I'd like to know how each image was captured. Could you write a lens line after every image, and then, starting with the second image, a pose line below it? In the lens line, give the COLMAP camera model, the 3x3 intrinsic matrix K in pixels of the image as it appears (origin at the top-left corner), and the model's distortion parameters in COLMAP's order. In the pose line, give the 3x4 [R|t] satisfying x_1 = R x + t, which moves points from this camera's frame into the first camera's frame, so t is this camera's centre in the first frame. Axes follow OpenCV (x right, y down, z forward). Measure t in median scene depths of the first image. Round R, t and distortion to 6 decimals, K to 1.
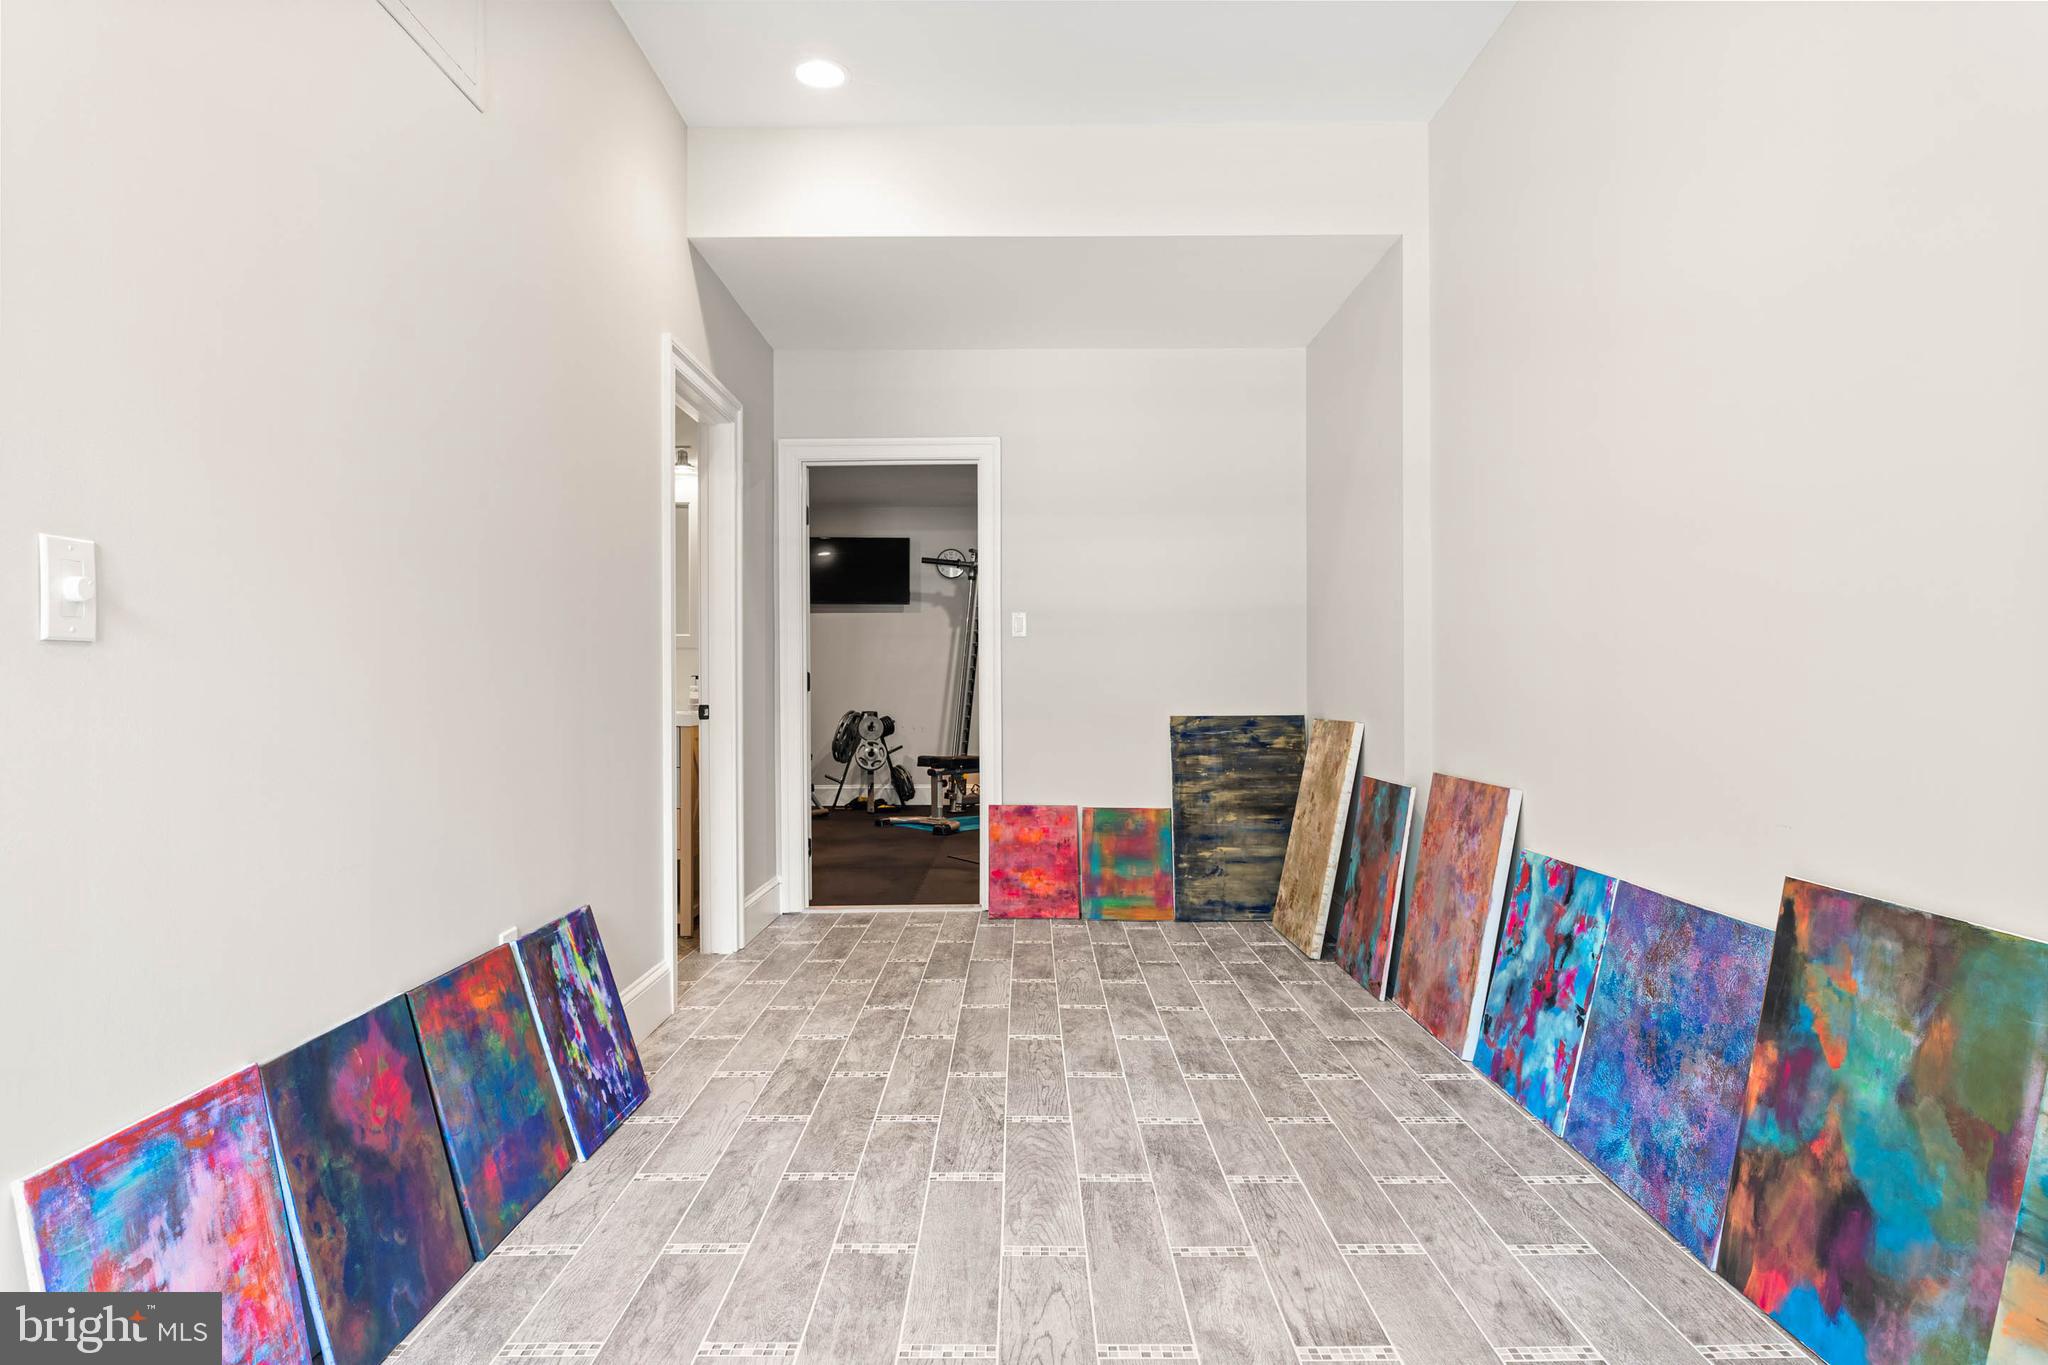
lens RADIAL K [[1180.7, 0, 1023.8], [0, 1180.7, 682.5], [0, 0, 1]] dist [-0.000244, -0.000771]
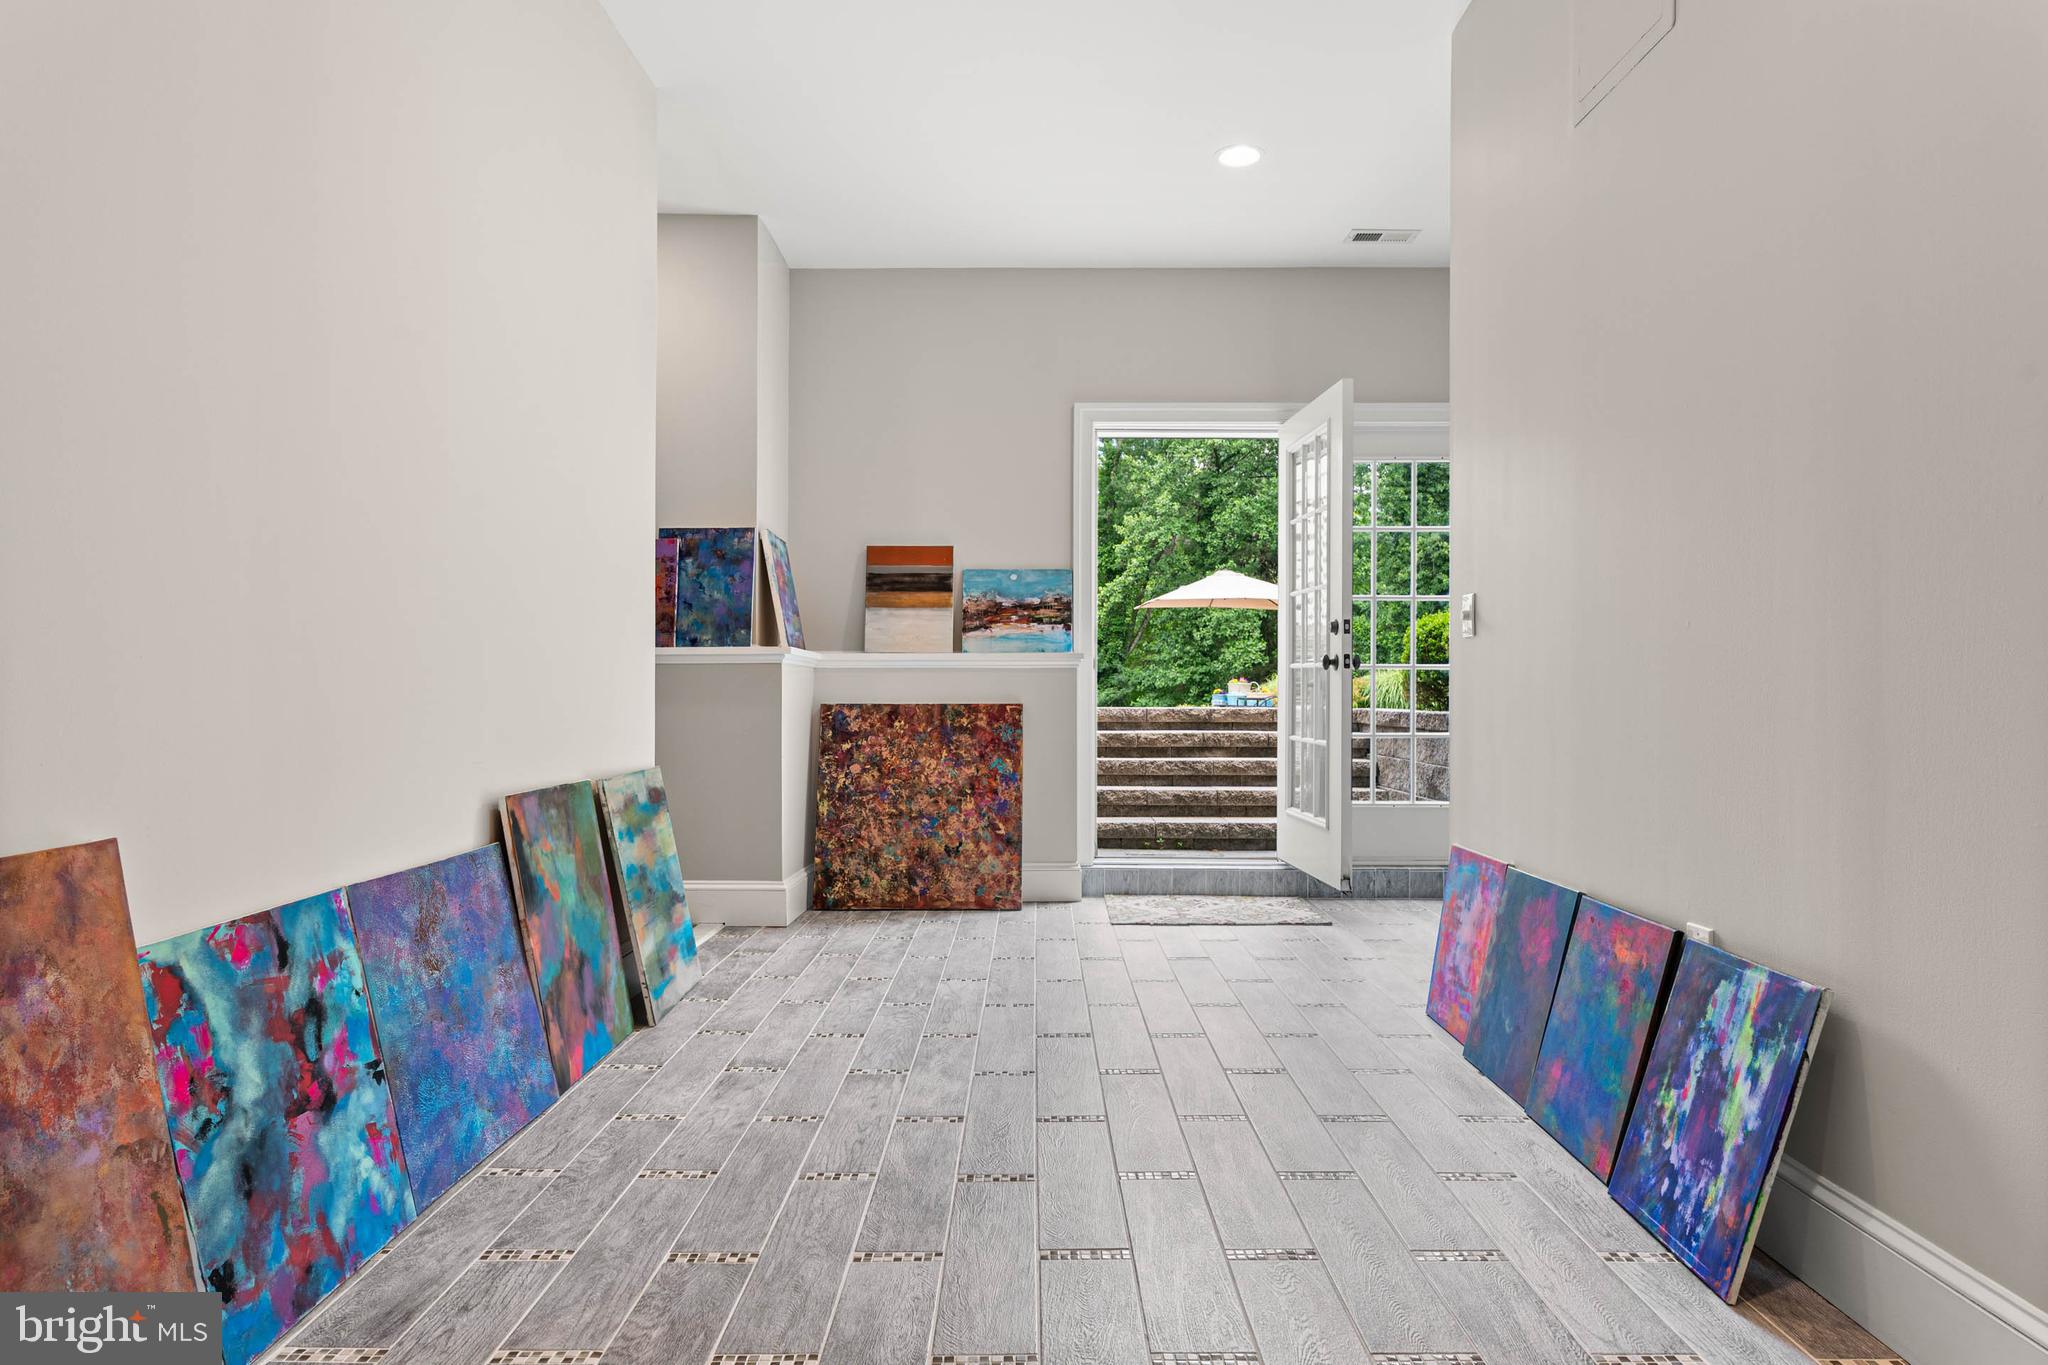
lens RADIAL K [[1180.7, 0, 1024.9], [0, 1180.7, 685.2], [0, 0, 1]] dist [-0.000244, -0.000771]
pose [[-0.999963, 0.002457, 0.008202, 0.041798], [0.002434, 0.999993, -0.002817, 0.034279], [-0.008209, -0.002797, -0.999962, 1.733233]]
